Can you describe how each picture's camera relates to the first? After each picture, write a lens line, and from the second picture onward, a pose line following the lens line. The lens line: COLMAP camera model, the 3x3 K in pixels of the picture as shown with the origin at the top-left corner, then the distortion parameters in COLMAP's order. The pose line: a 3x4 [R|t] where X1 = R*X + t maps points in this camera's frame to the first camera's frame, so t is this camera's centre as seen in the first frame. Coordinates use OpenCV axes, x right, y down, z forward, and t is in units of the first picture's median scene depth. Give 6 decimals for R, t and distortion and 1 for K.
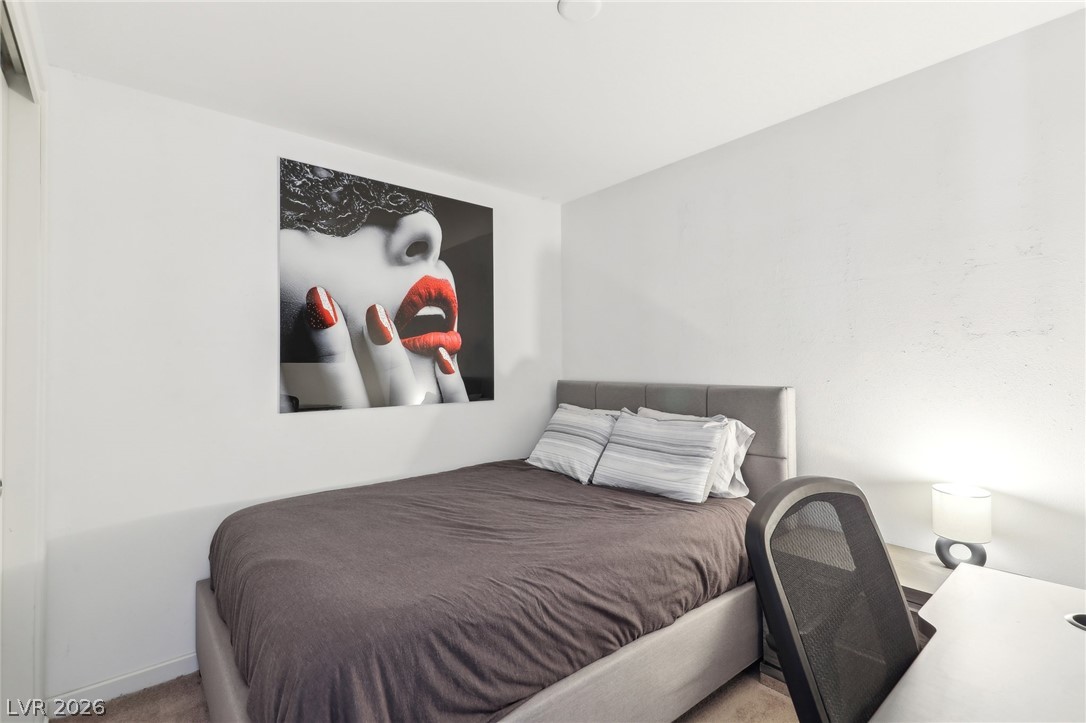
lens RADIAL K [[511.6, 0, 543.7], [0, 511.6, 360.4], [0, 0, 1]] dist [-0.028507, 0.004780]
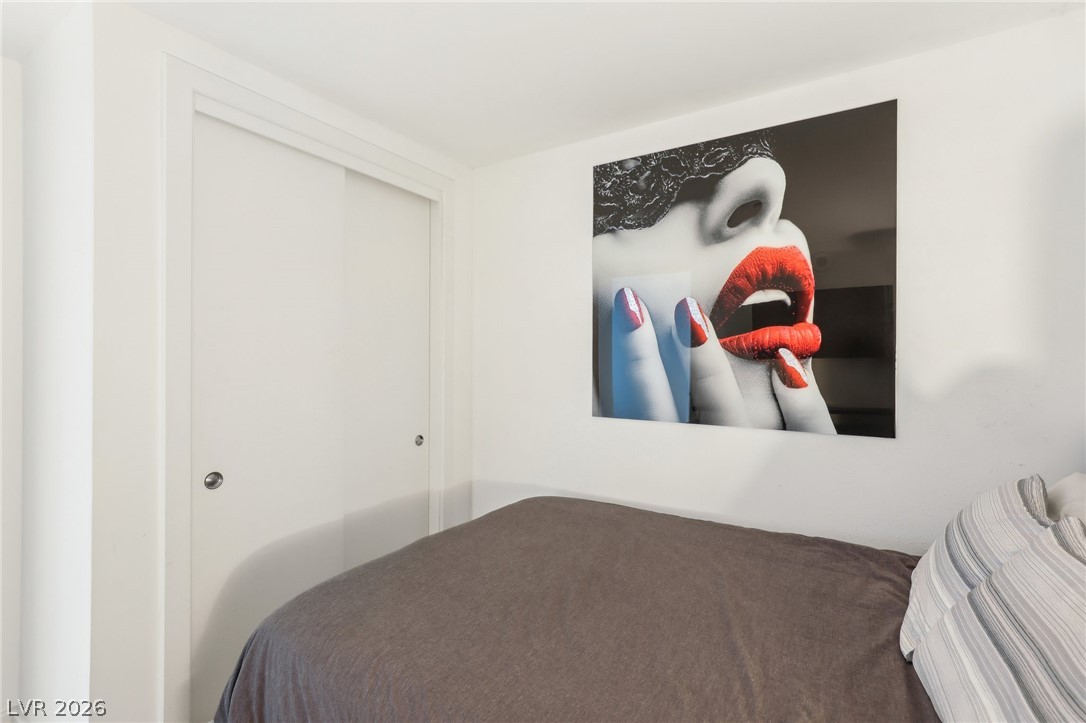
lens RADIAL K [[511.6, 0, 543.7], [0, 511.6, 361.4], [0, 0, 1]] dist [-0.028507, 0.004780]
pose [[0.256050, 0.017443, -0.966506, 0.396379], [0.004899, 0.999801, 0.019342, -0.024125], [0.966651, -0.009687, 0.255914, 0.553216]]
